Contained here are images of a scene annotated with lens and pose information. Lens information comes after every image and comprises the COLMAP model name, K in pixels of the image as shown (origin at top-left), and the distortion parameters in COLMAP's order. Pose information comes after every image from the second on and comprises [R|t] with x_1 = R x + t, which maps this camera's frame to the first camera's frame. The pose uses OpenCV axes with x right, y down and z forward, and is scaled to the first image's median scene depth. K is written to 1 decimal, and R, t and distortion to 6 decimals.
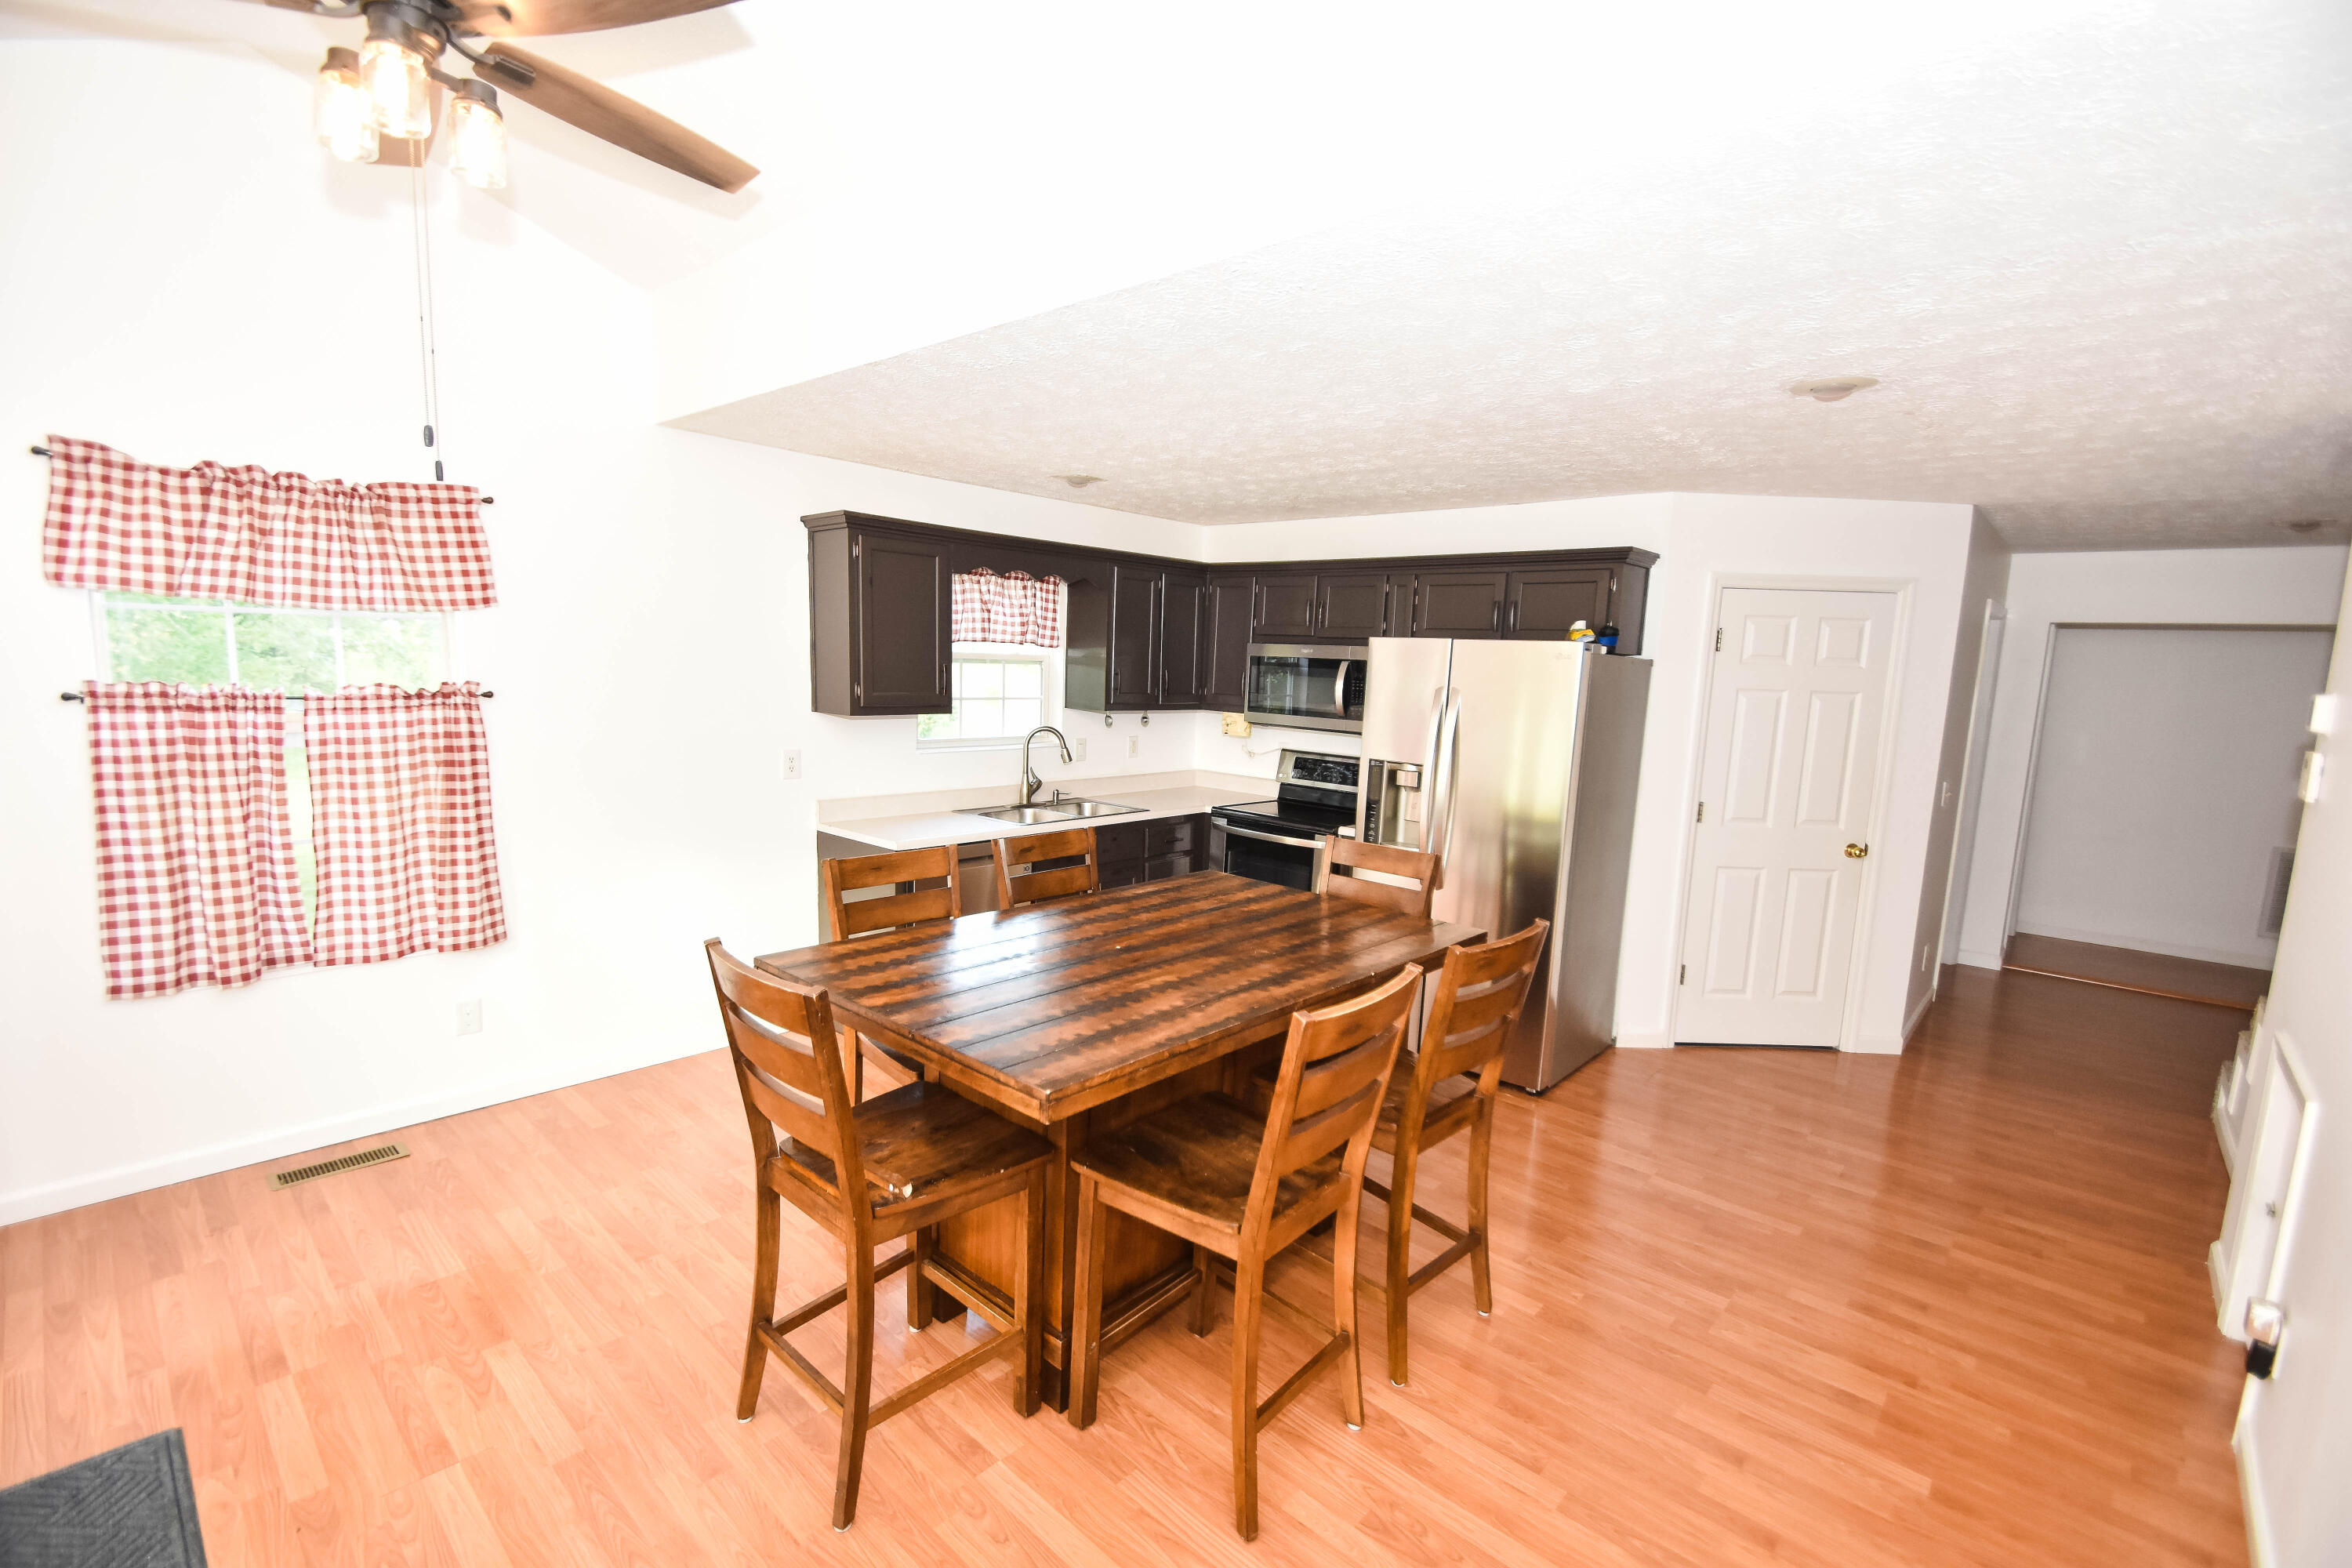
lens RADIAL K [[1039.0, 0, 1171.3], [0, 1039.0, 804.1], [0, 0, 1]] dist [-0.001789, -0.000284]
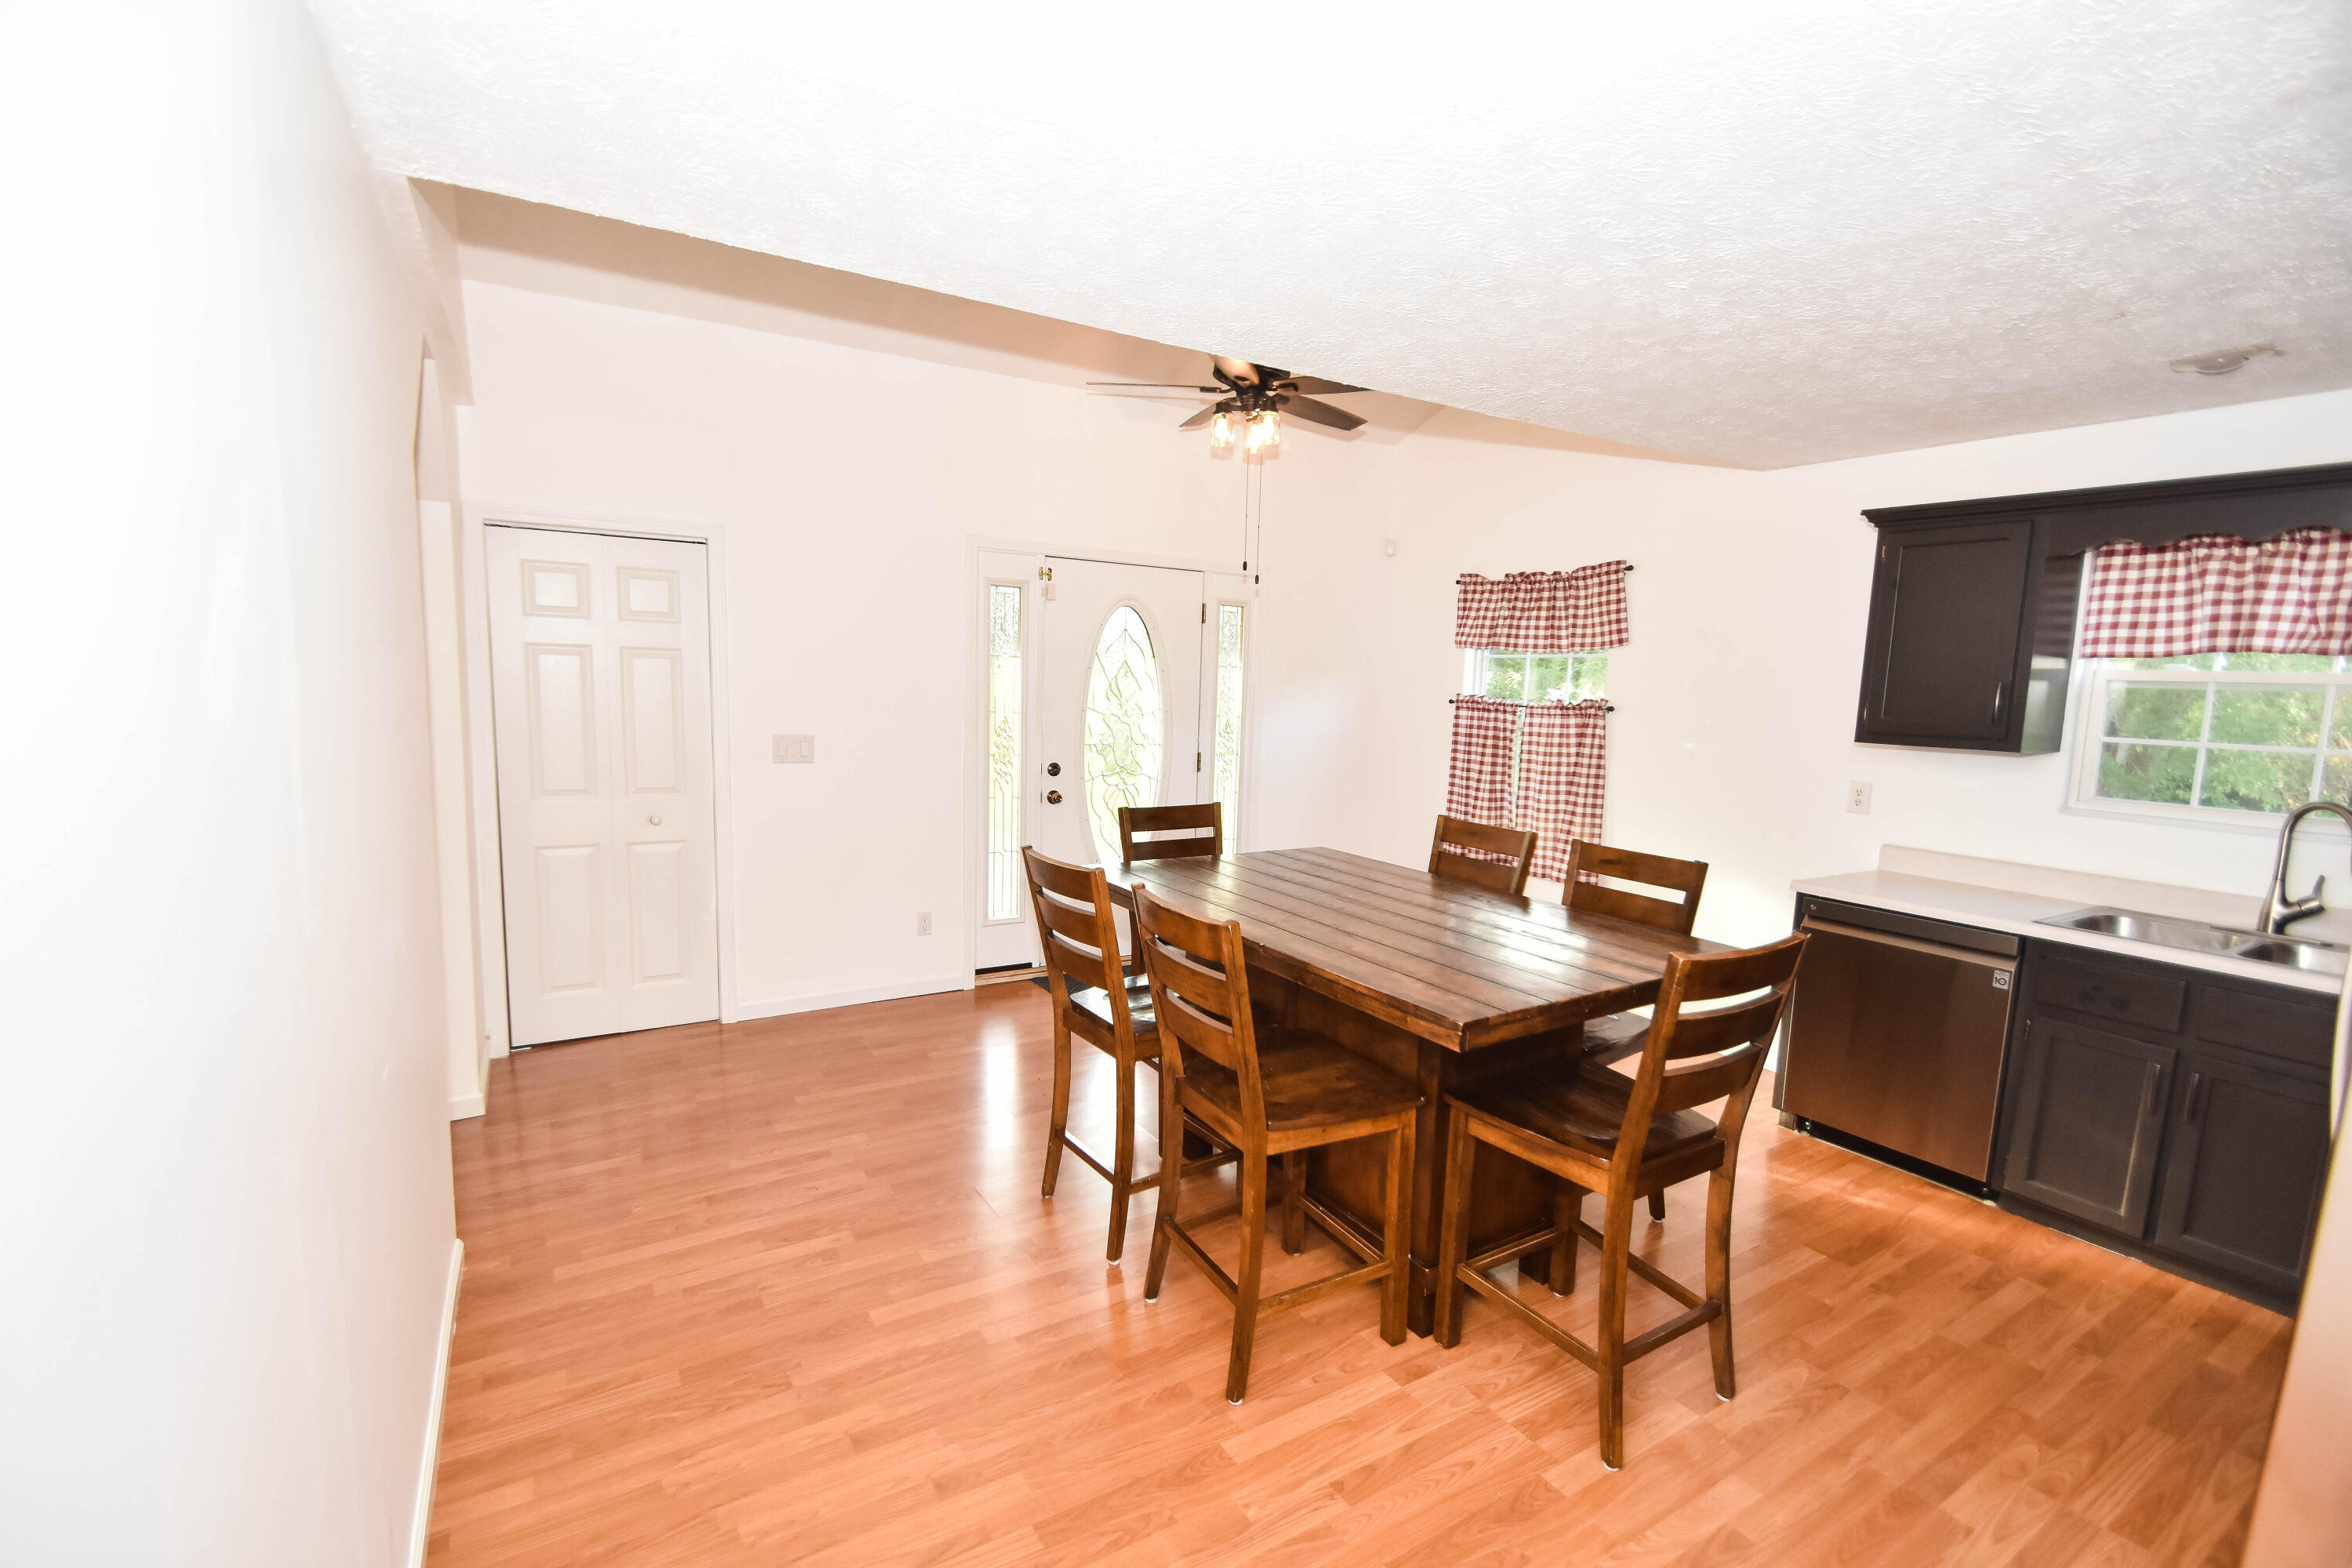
lens RADIAL K [[1039.0, 0, 1171.3], [0, 1039.0, 804.1], [0, 0, 1]] dist [-0.001789, -0.000284]
pose [[-0.270091, 0.066545, -0.960532, 0.858959], [-0.189680, 0.974381, 0.120840, -0.040443], [0.943966, 0.214831, -0.250550, 0.852890]]
